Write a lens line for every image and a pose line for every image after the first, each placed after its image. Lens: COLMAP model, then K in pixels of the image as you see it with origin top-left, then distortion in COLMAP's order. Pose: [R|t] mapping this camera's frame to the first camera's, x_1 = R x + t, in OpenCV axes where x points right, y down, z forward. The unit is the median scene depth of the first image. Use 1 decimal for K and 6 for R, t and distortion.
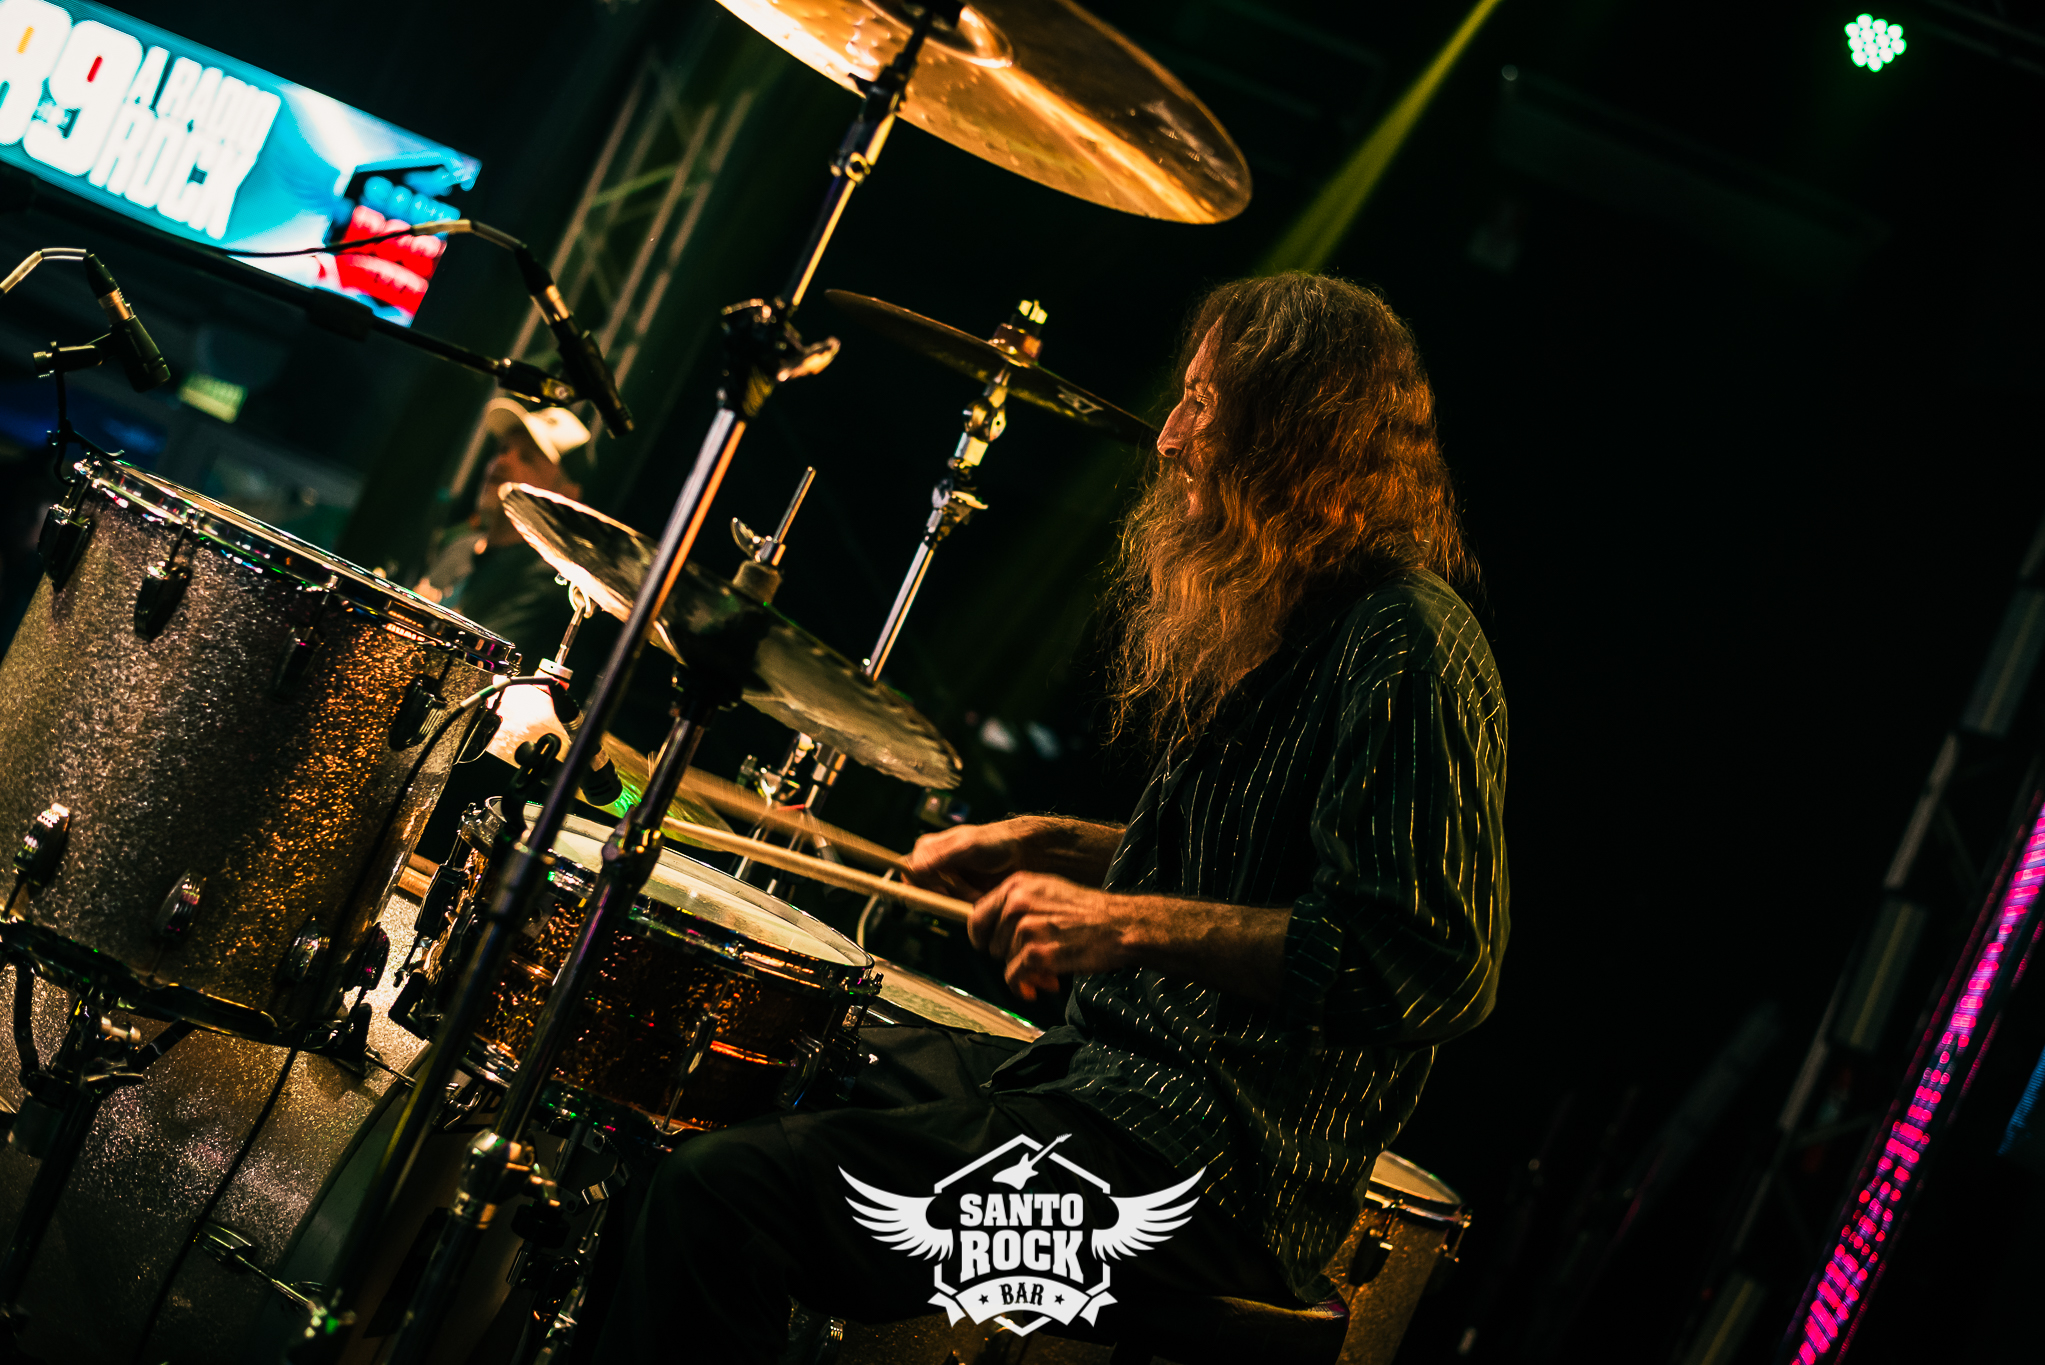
lens RADIAL K [[2945.8, 0, 1022.5], [0, 2945.8, 682.5], [0, 0, 1]] dist [-0.115263, 0.031725]
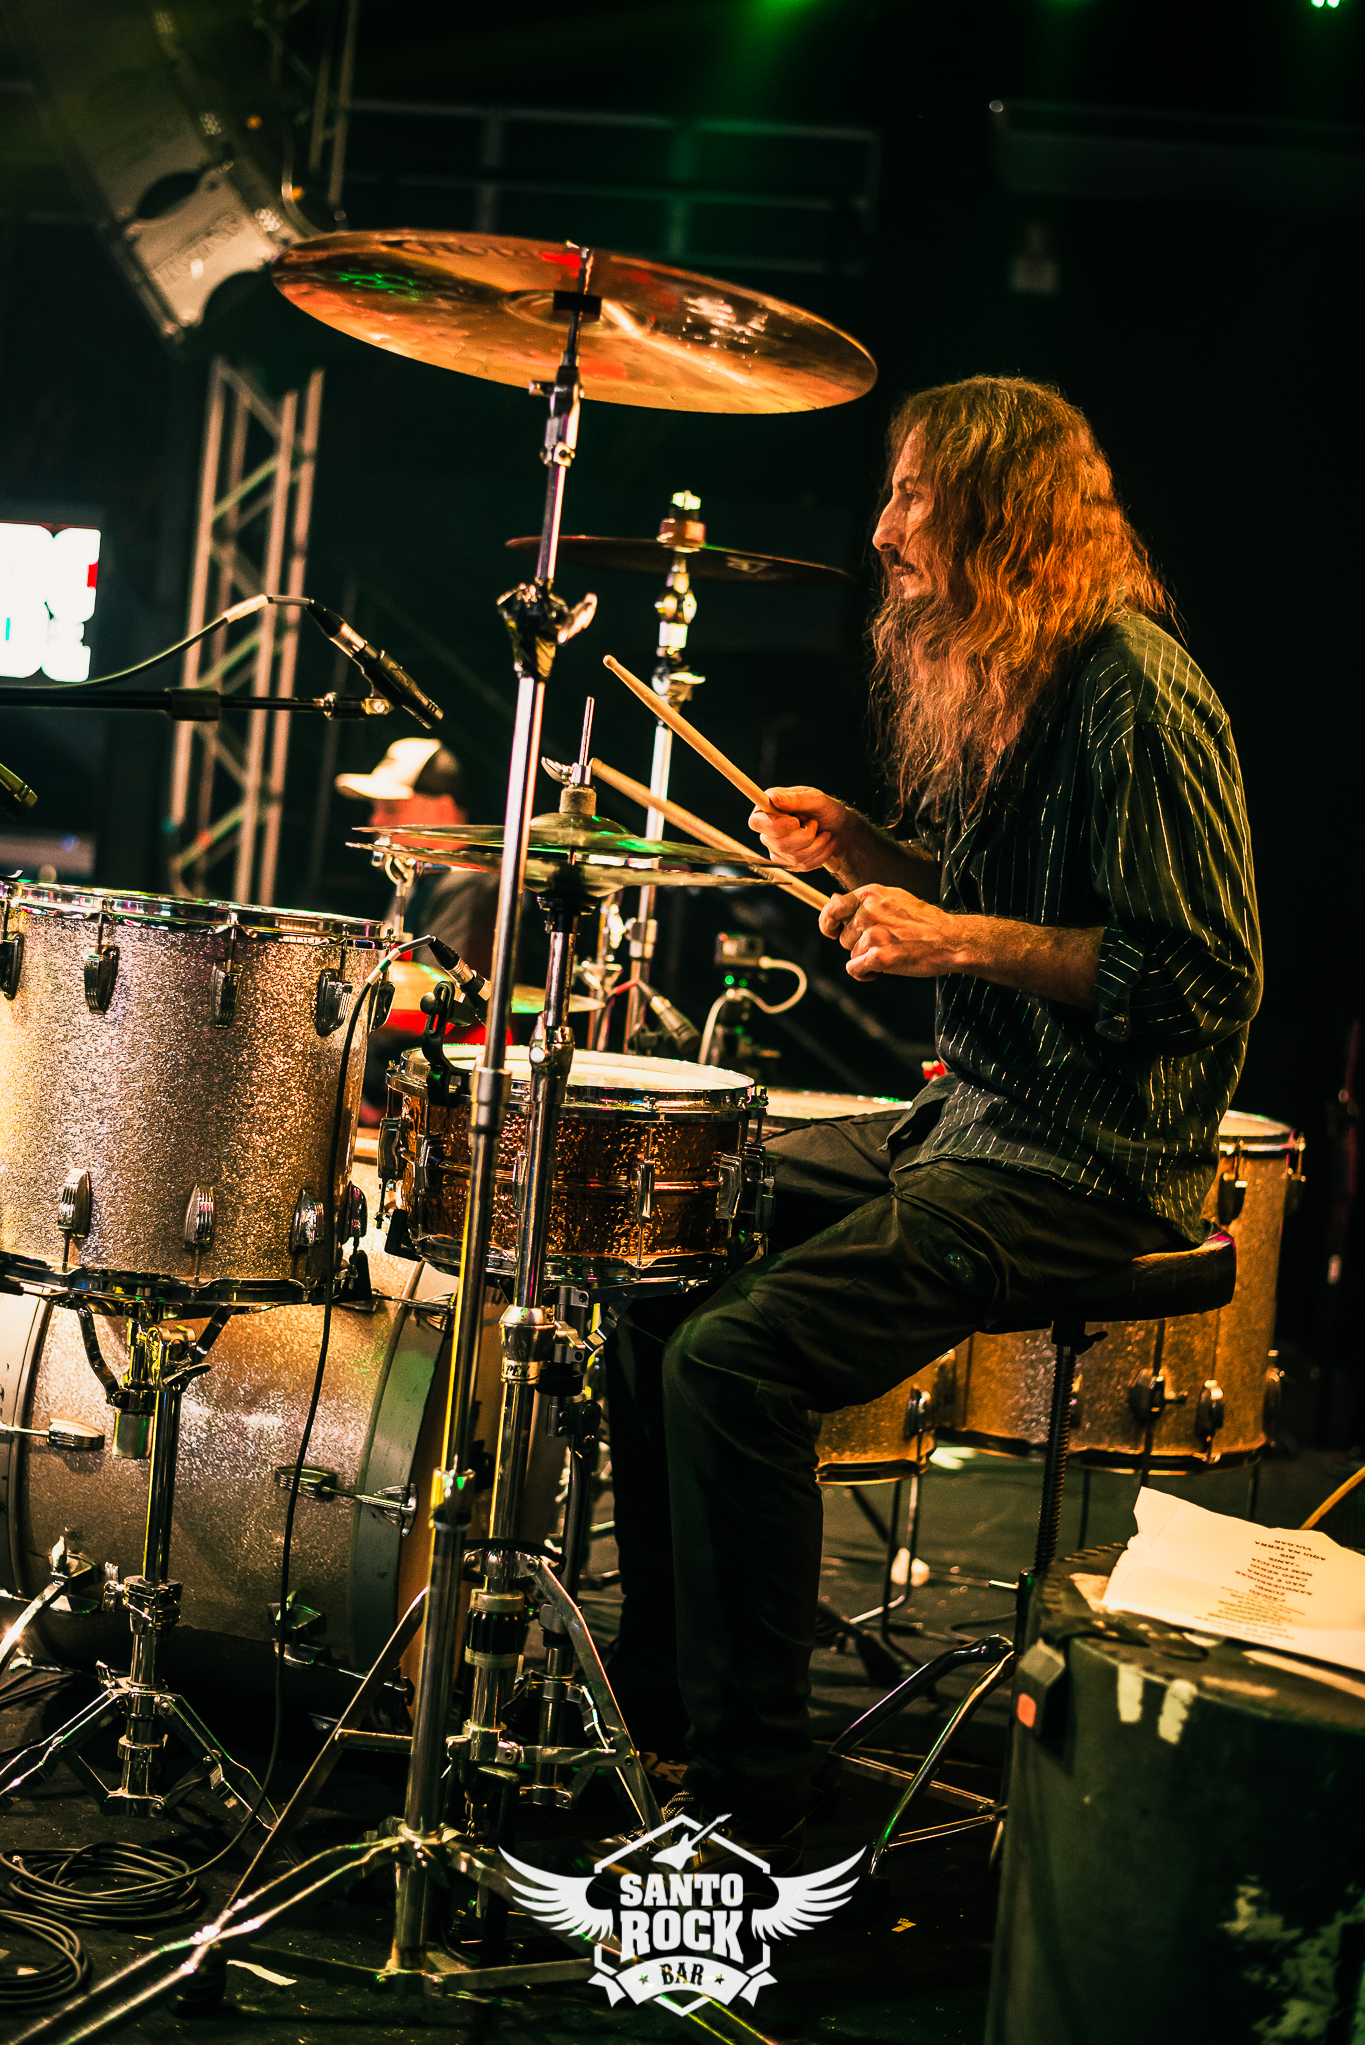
lens RADIAL K [[2947.8, 0, 682.5], [0, 2947.8, 1022.5], [0, 0, 1]] dist [-0.126965, 0.088293]
pose [[0.948898, -0.314198, -0.029515, -0.038622], [0.315463, 0.946948, 0.061423, -0.009614], [0.008650, -0.067595, 0.997675, -0.187124]]
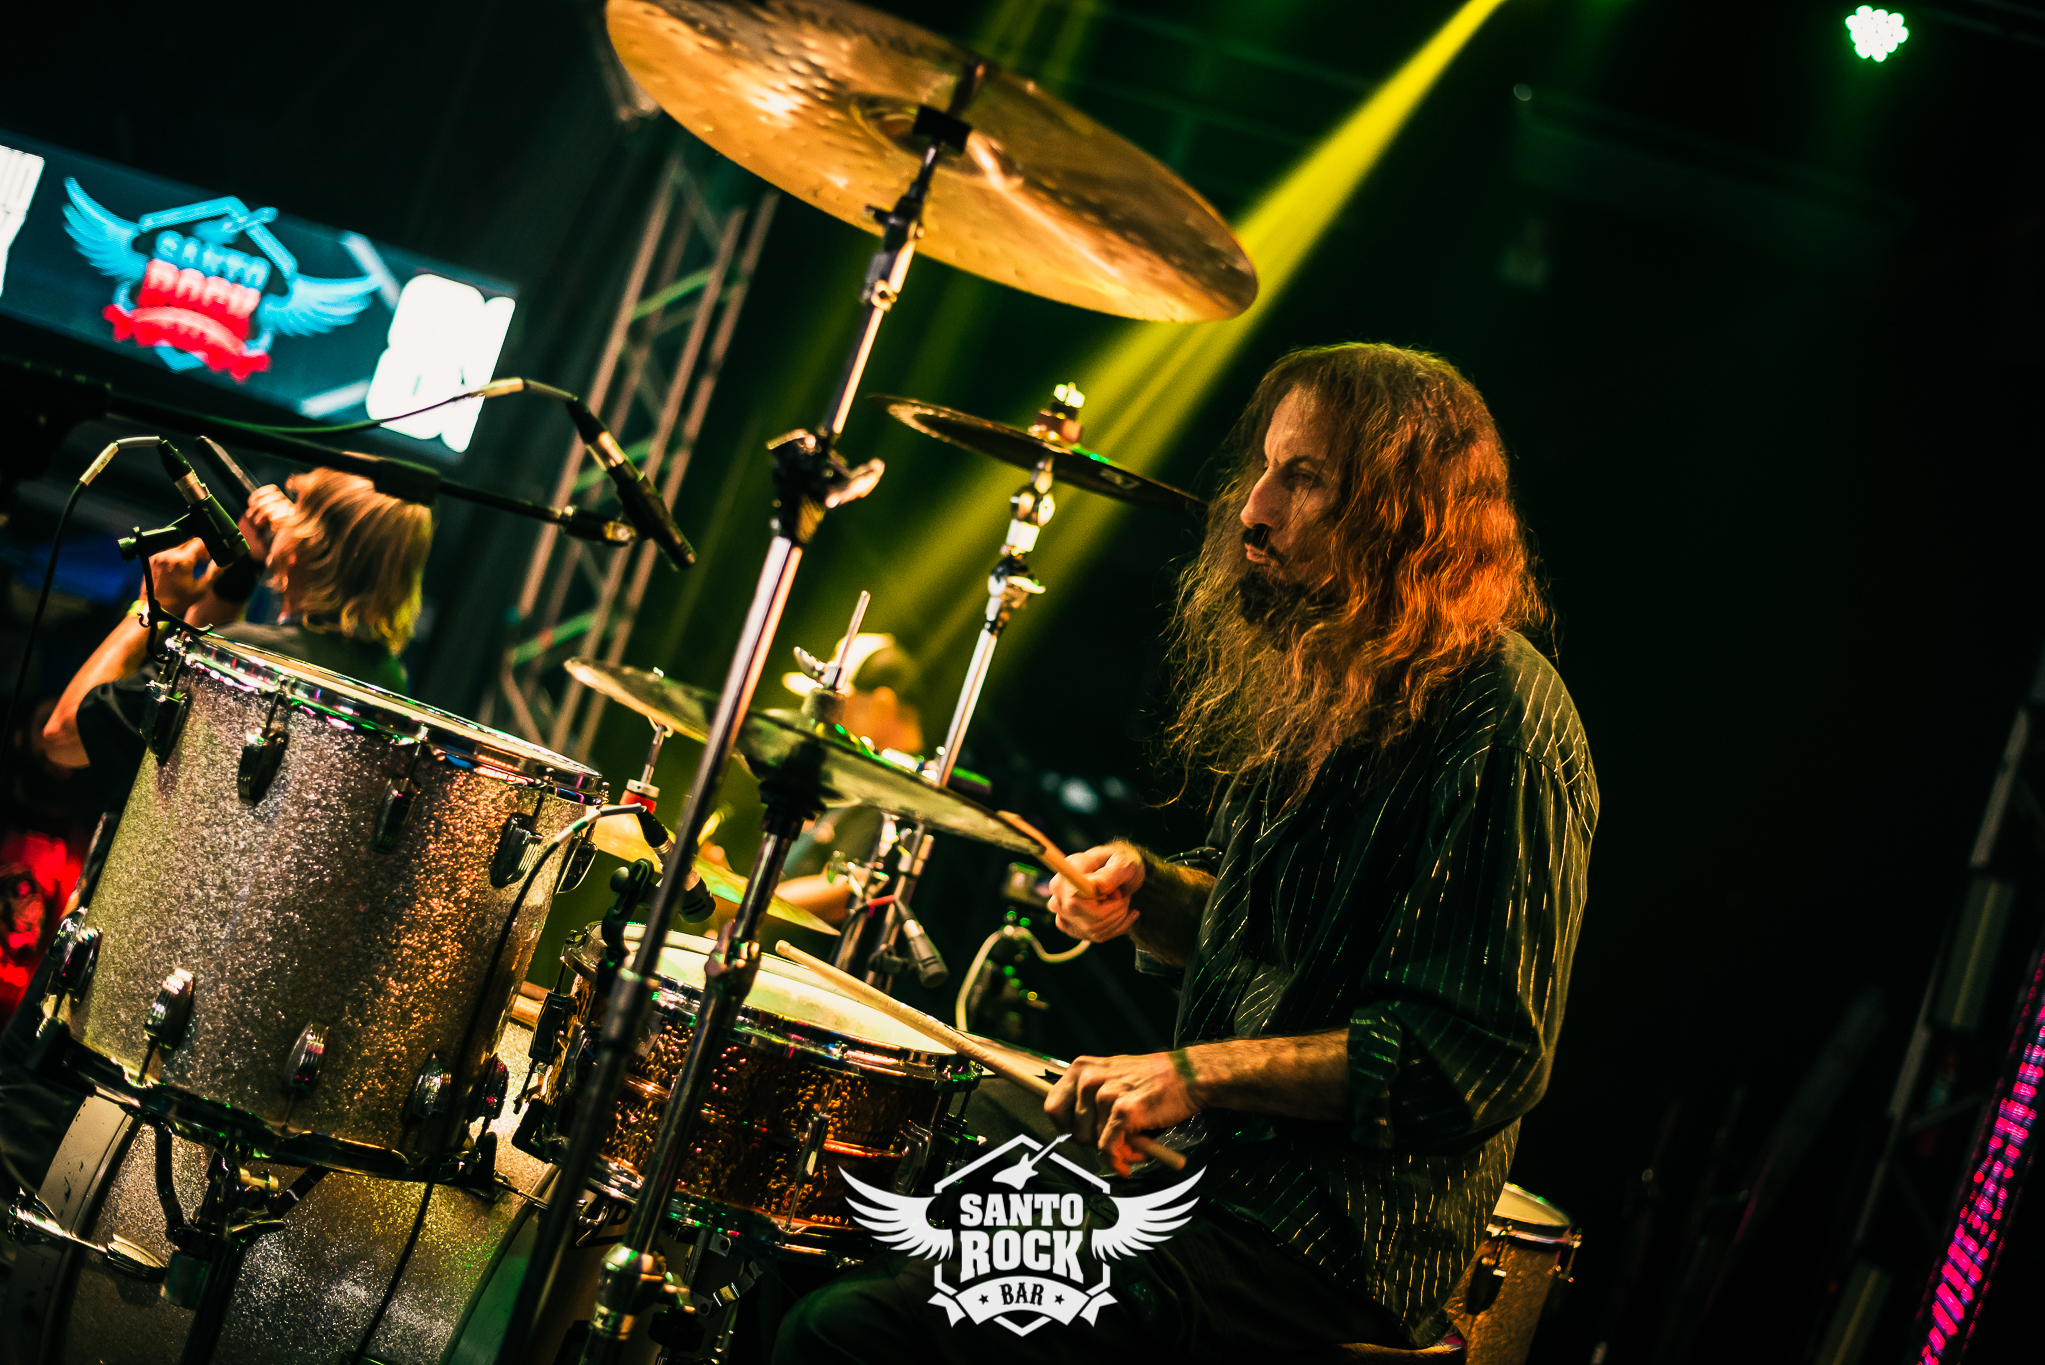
lens RADIAL K [[2950.3, 0, 1022.9], [0, 2950.3, 667.9], [0, 0, 1]] dist [-0.135771, 0.118939]
pose [[0.995125, -0.095583, -0.024306, 0.004462], [0.094975, 0.995164, -0.025070, -0.010512], [0.026584, 0.022640, 0.999390, -0.037933]]
